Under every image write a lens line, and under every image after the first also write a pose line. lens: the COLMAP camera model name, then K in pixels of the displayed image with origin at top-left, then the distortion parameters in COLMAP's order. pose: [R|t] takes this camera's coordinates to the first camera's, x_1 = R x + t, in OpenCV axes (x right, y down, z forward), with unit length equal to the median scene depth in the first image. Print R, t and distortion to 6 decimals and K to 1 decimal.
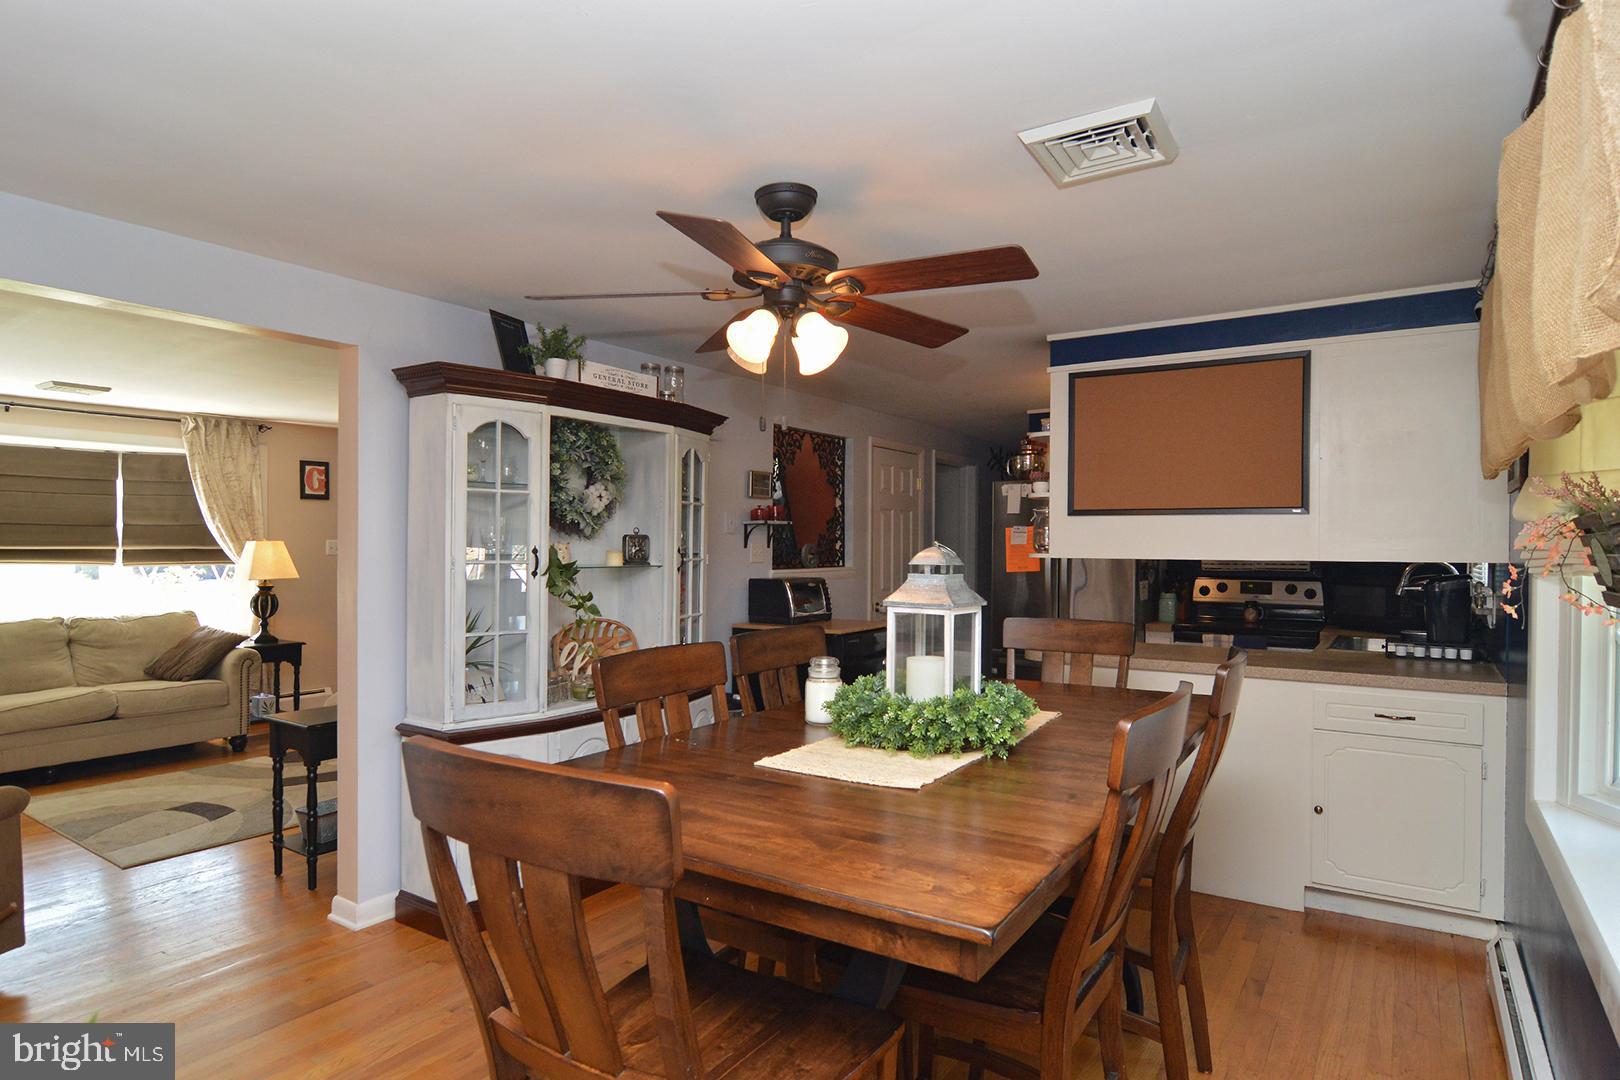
lens RADIAL K [[900.6, 0, 800.0], [0, 900.6, 542.4], [0, 0, 1]] dist [-0.016443, -0.000648]
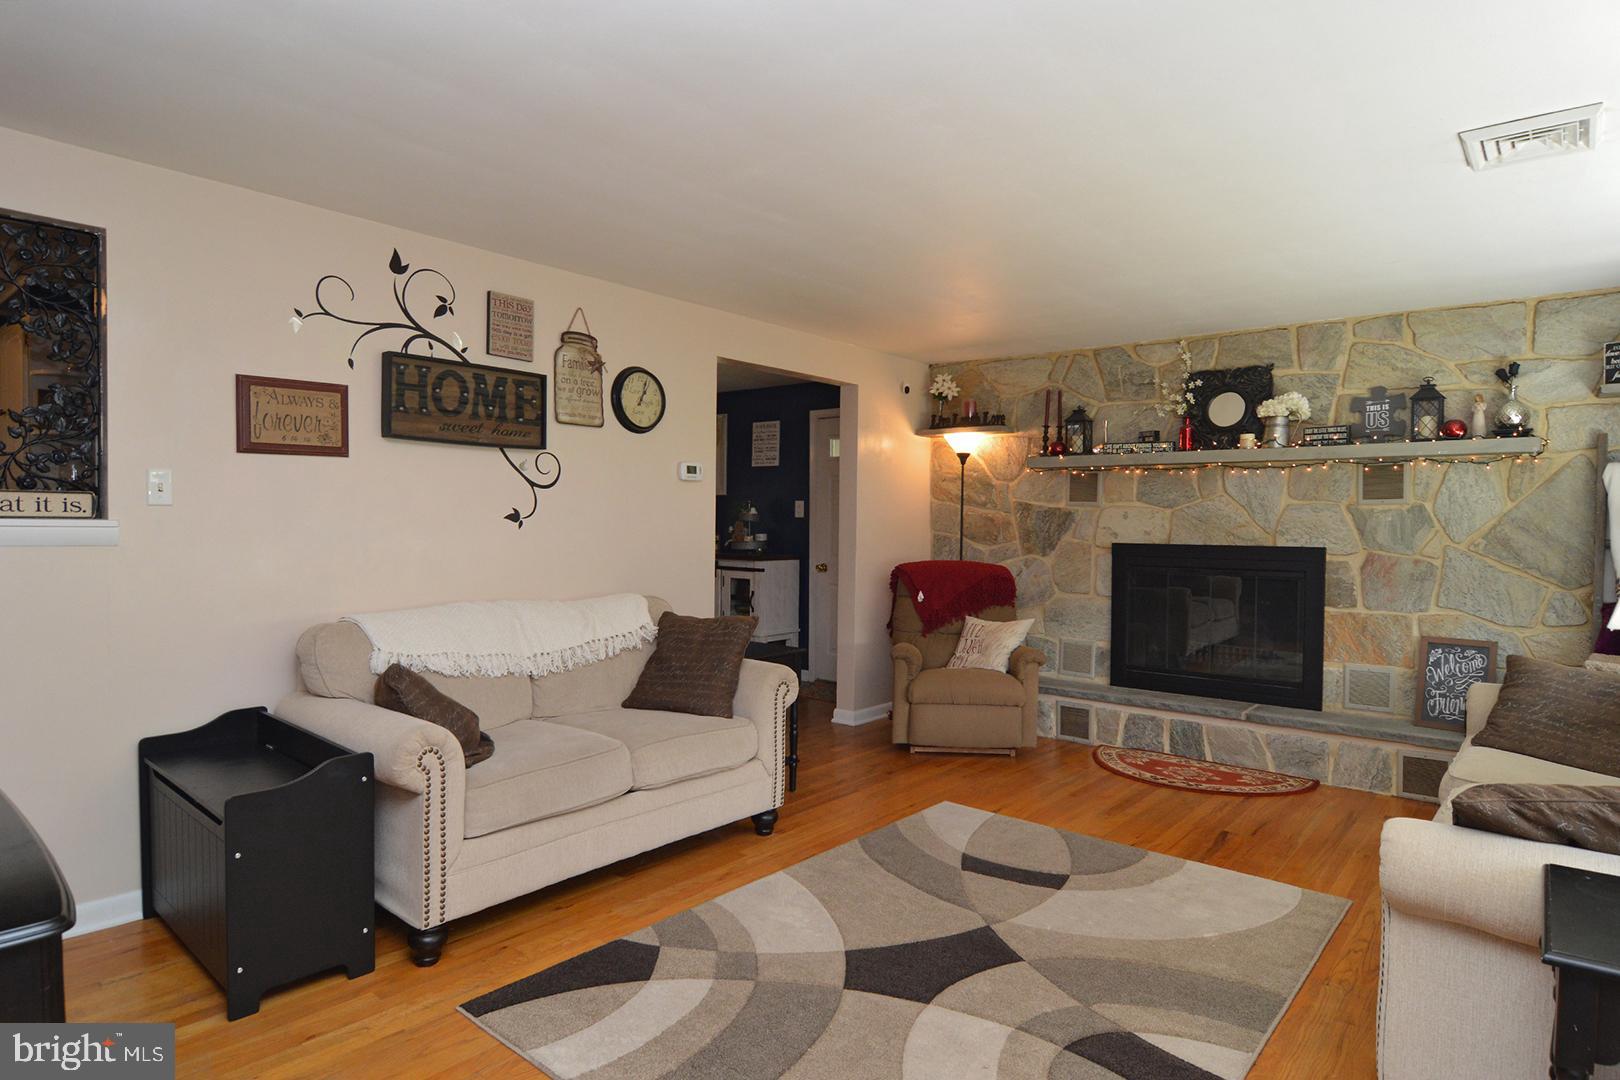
lens RADIAL K [[900.6, 0, 800.0], [0, 900.6, 542.4], [0, 0, 1]] dist [-0.016443, -0.000648]
pose [[-0.993394, -0.010711, 0.114251, -0.559063], [-0.009054, 0.999846, 0.015017, 0.026776], [-0.114394, 0.013884, -0.993338, 1.665357]]
